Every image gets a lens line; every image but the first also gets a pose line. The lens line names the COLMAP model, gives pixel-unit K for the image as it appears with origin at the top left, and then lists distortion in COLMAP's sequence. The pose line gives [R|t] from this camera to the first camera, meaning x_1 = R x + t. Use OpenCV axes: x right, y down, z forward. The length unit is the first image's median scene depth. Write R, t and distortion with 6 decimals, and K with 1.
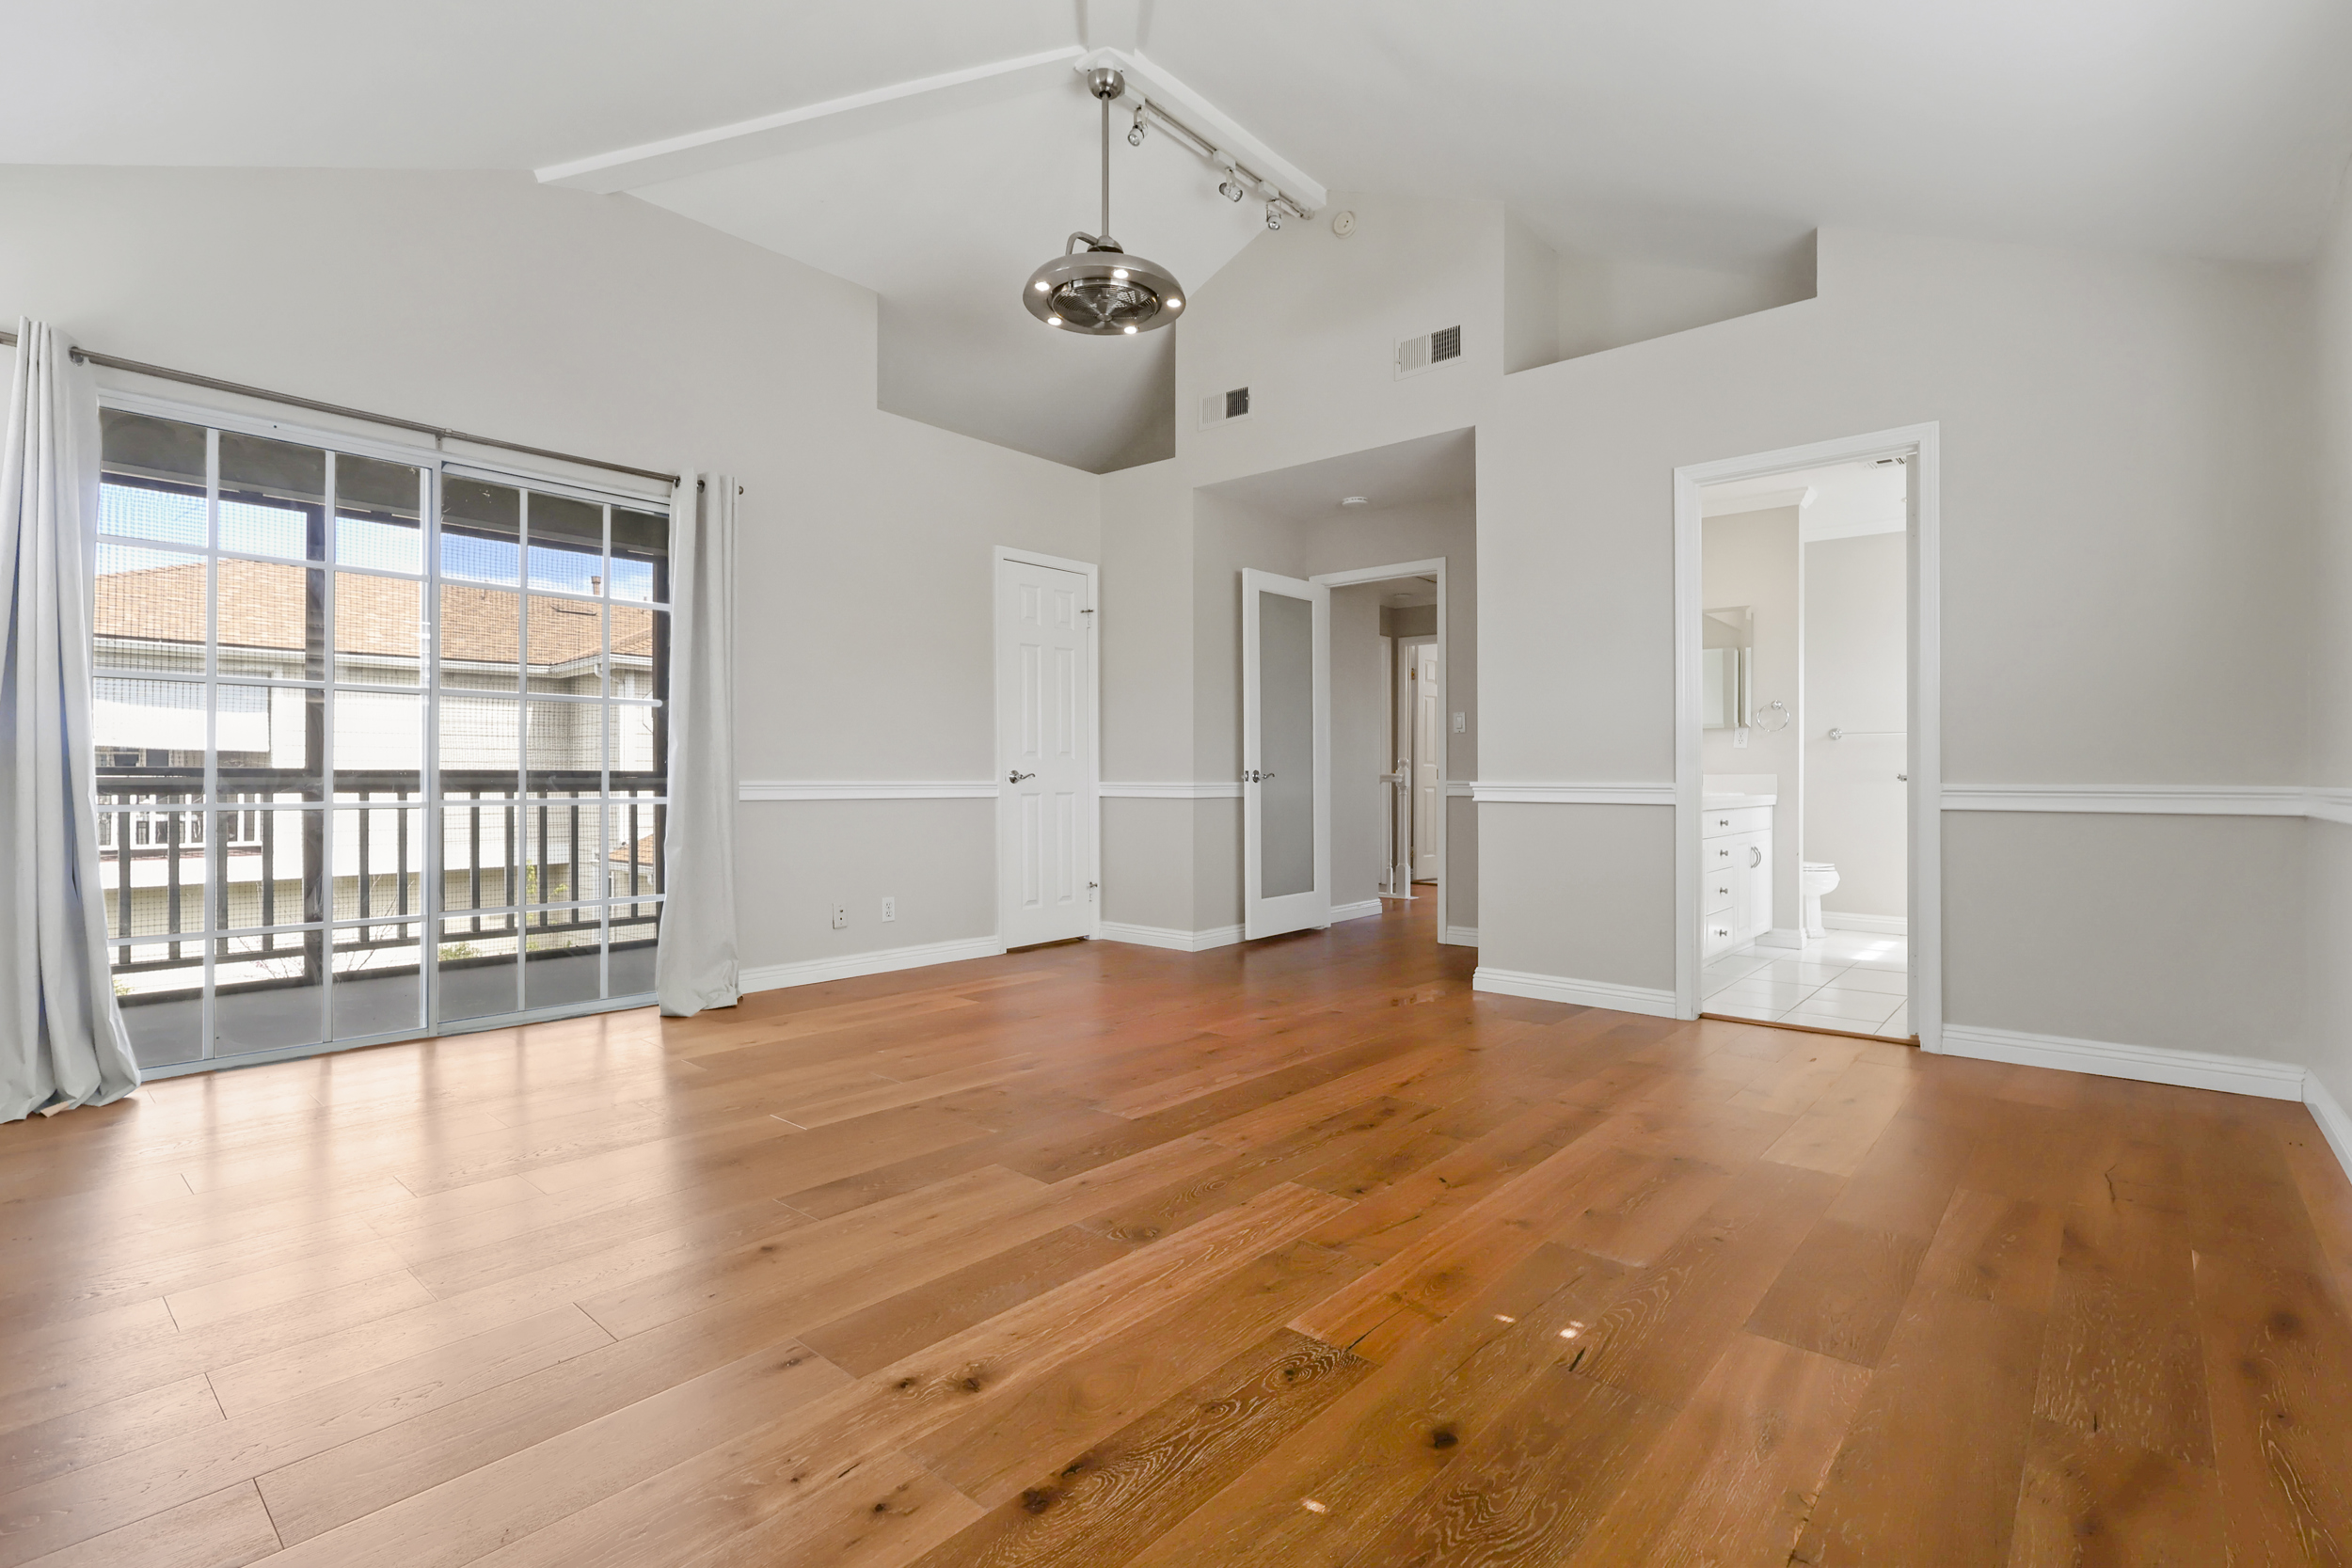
lens RADIAL K [[1096.4, 0, 1176.0], [0, 1096.4, 784.0], [0, 0, 1]] dist [0.000509, 0.000519]
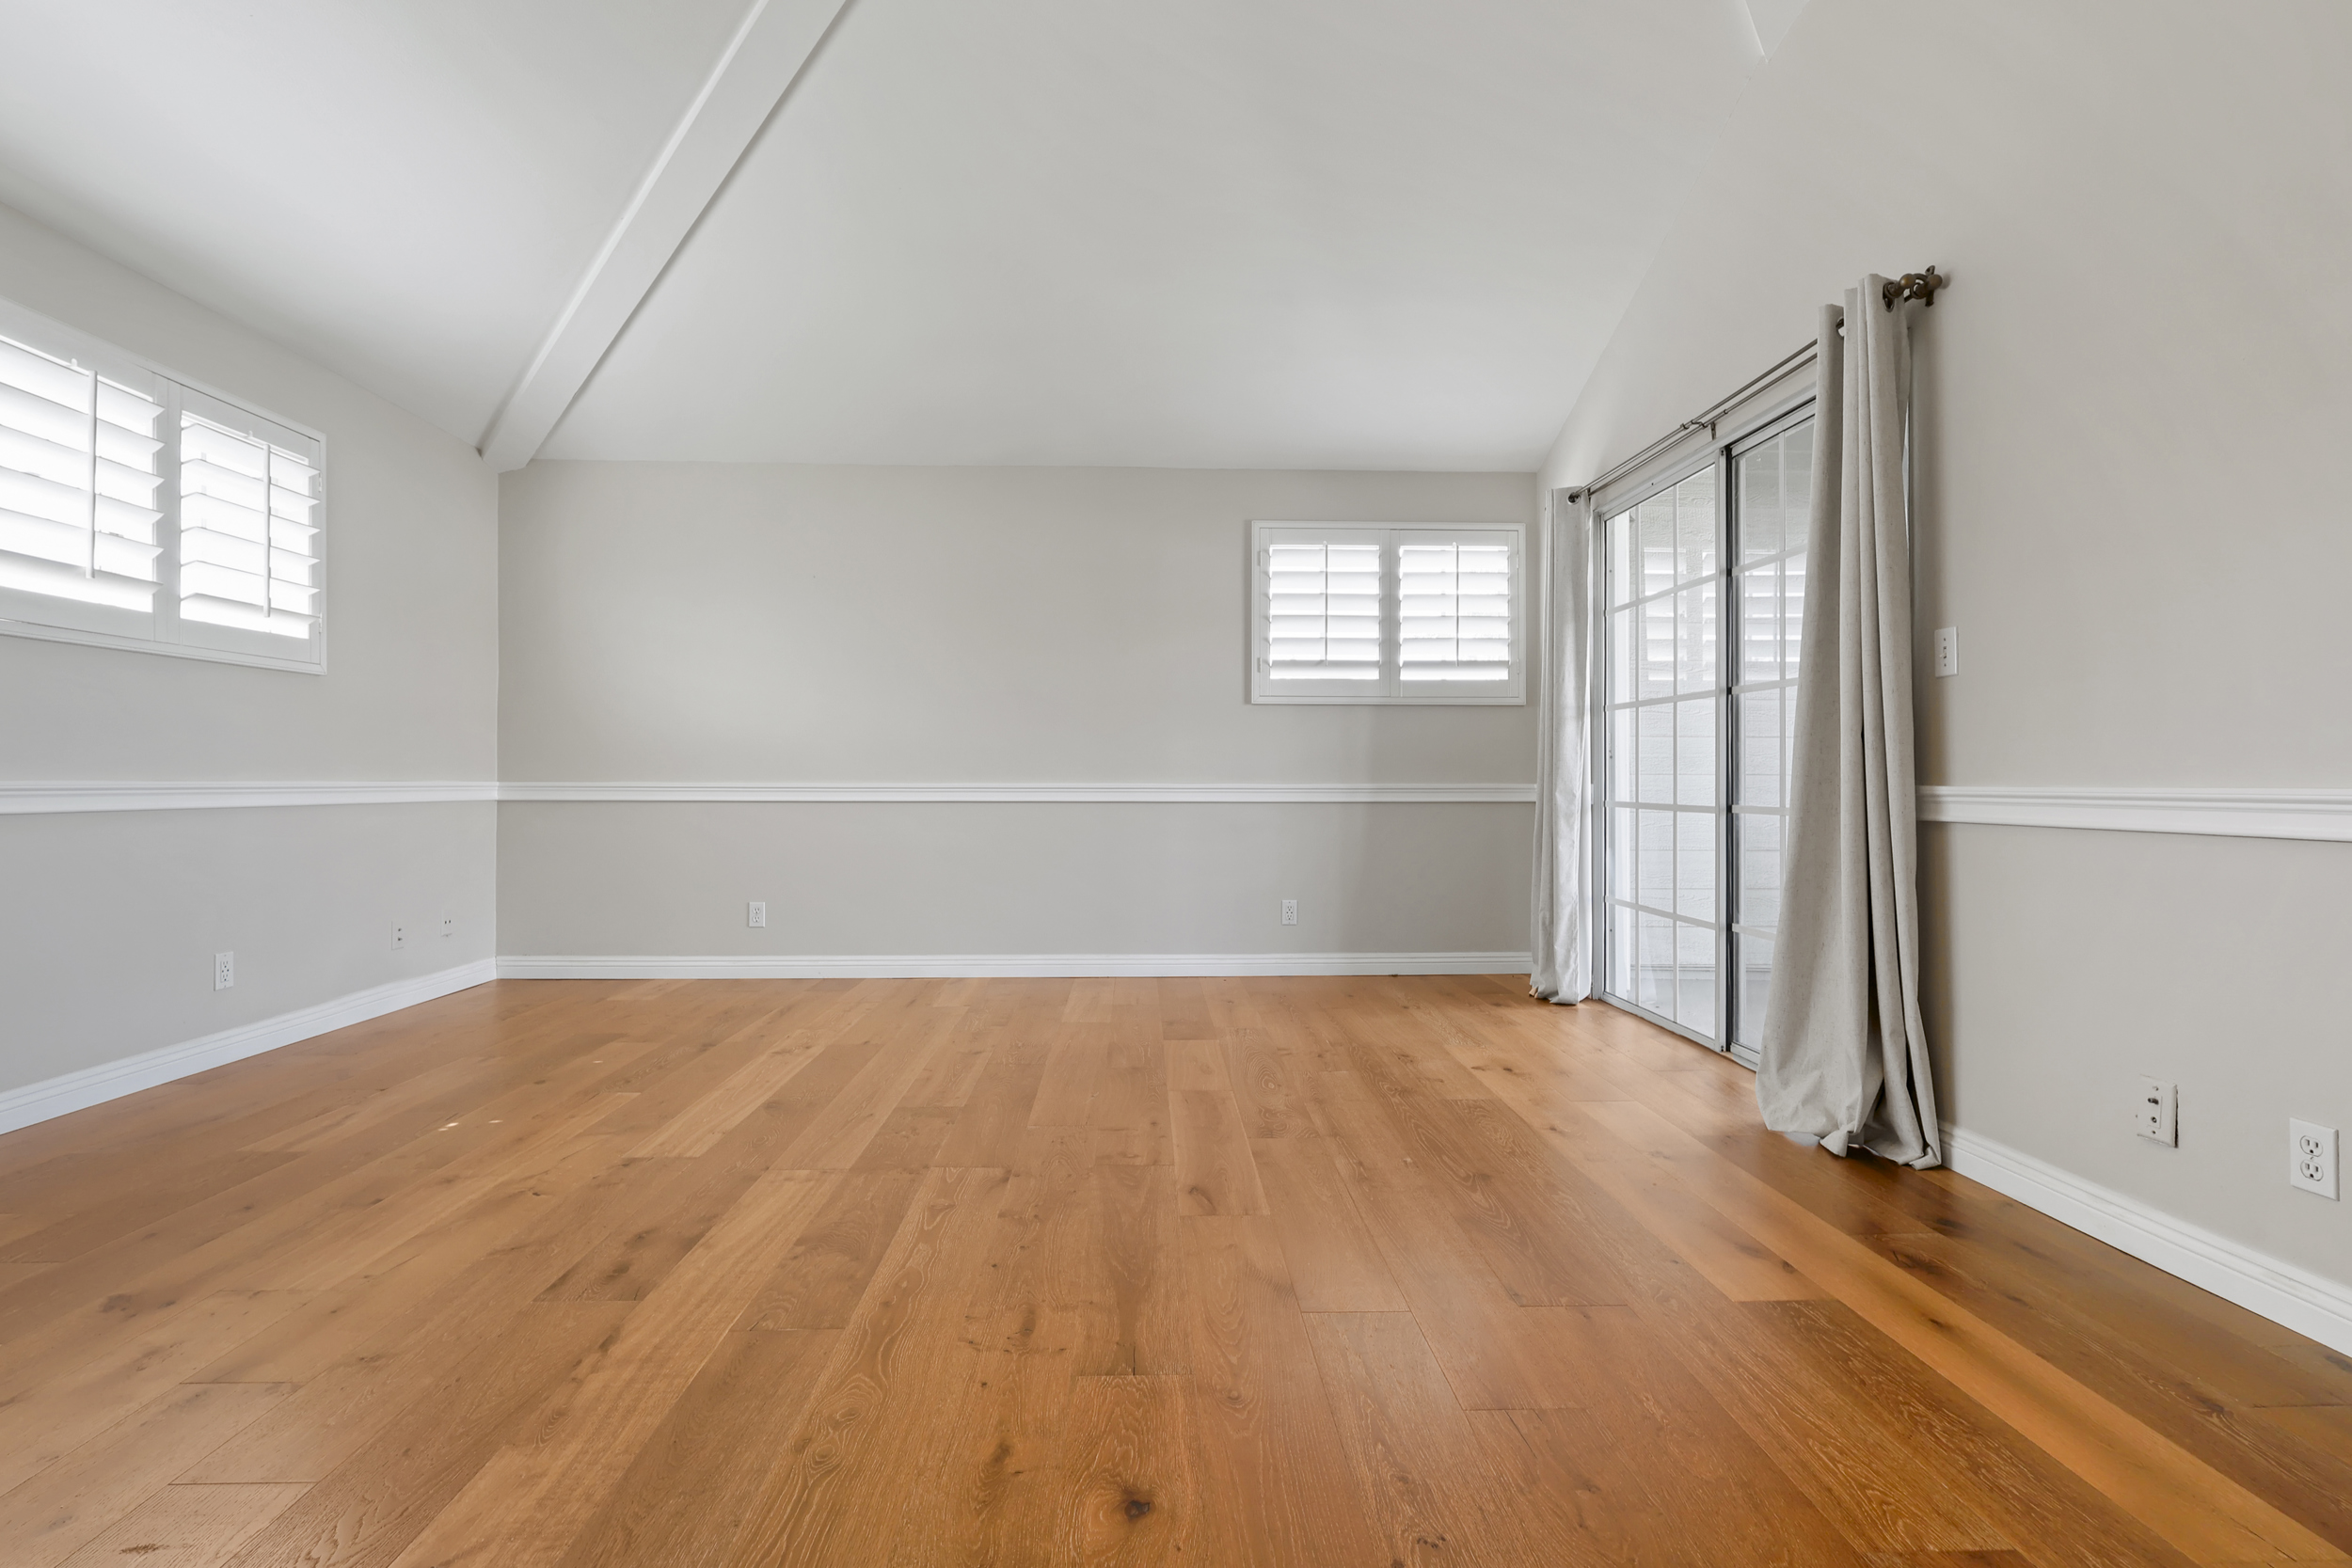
lens RADIAL K [[1096.4, 0, 1176.0], [0, 1096.4, 784.0], [0, 0, 1]] dist [0.000509, 0.000519]
pose [[-0.730571, -0.006569, -0.682806, 0.443552], [-0.006261, 0.999976, -0.002921, -0.000482], [0.682808, 0.002142, -0.730594, 1.877425]]
